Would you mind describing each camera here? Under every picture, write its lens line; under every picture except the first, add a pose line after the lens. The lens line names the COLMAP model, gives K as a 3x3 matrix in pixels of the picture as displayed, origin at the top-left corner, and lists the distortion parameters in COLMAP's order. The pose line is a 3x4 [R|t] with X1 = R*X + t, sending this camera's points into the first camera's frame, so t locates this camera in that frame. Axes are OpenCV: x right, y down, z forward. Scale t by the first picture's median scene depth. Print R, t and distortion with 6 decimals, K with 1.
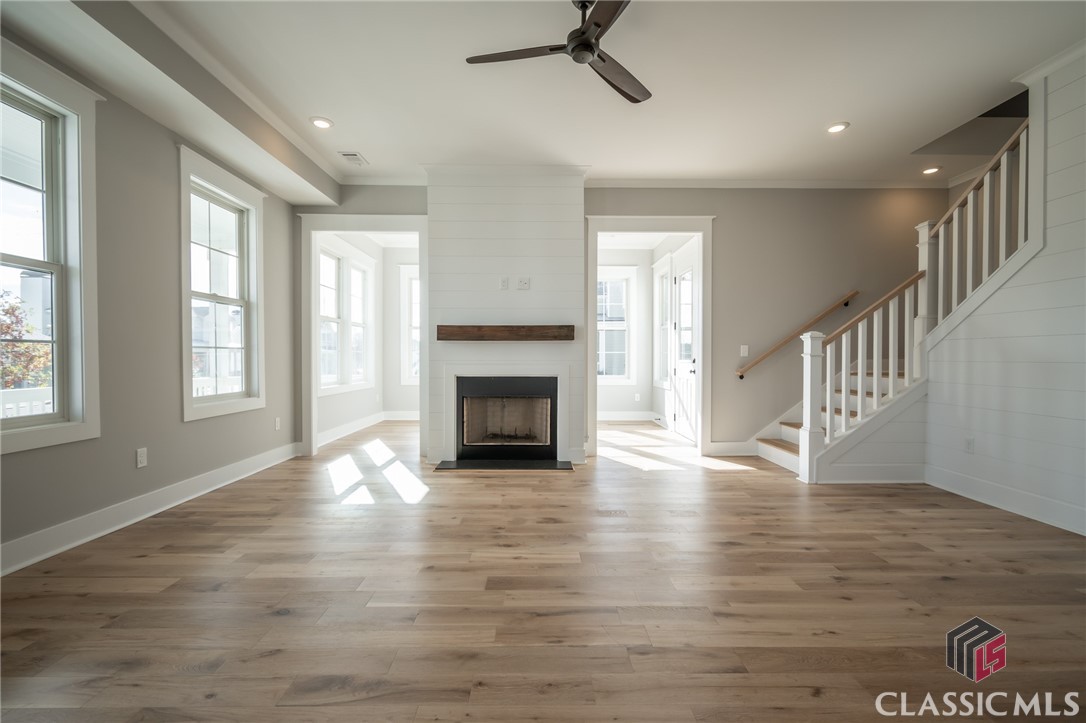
lens RADIAL K [[477.7, 0, 544.4], [0, 477.7, 362.0], [0, 0, 1]] dist [0.008186, -0.004582]
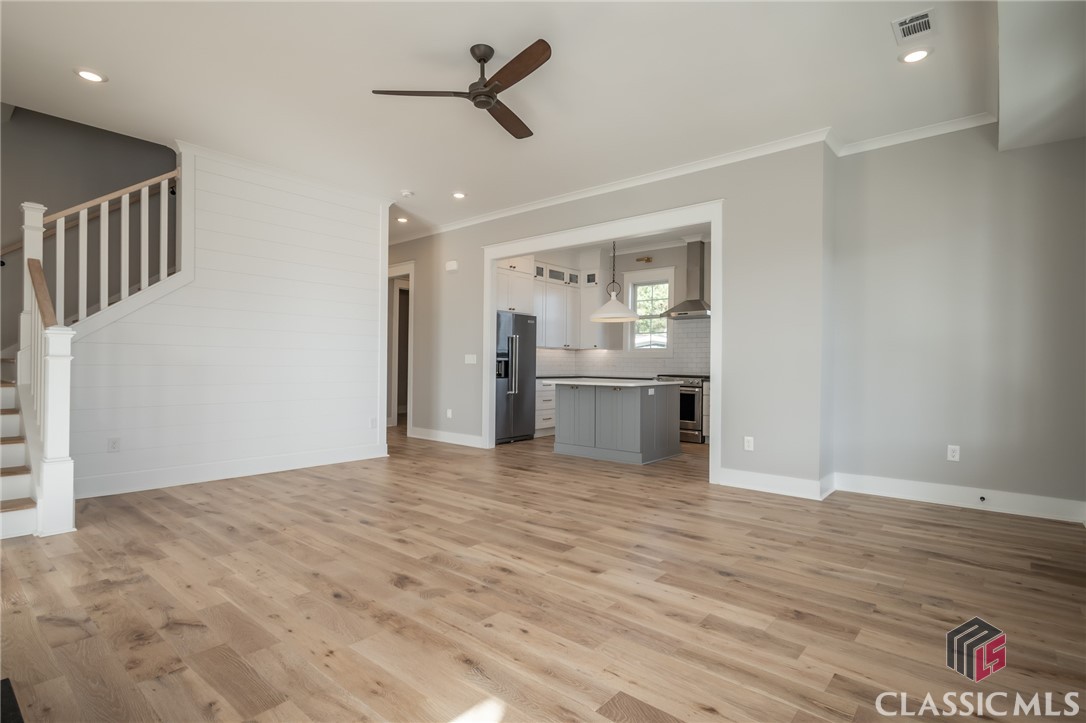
lens RADIAL K [[528.8, 0, 543.0], [0, 528.8, 361.5], [0, 0, 1]] dist [-0.012539, -0.000146]
pose [[-0.741676, -0.001366, 0.670757, -0.765257], [-0.002965, 0.999995, -0.001241, -0.014846], [-0.670752, -0.002909, -0.741676, 1.602853]]
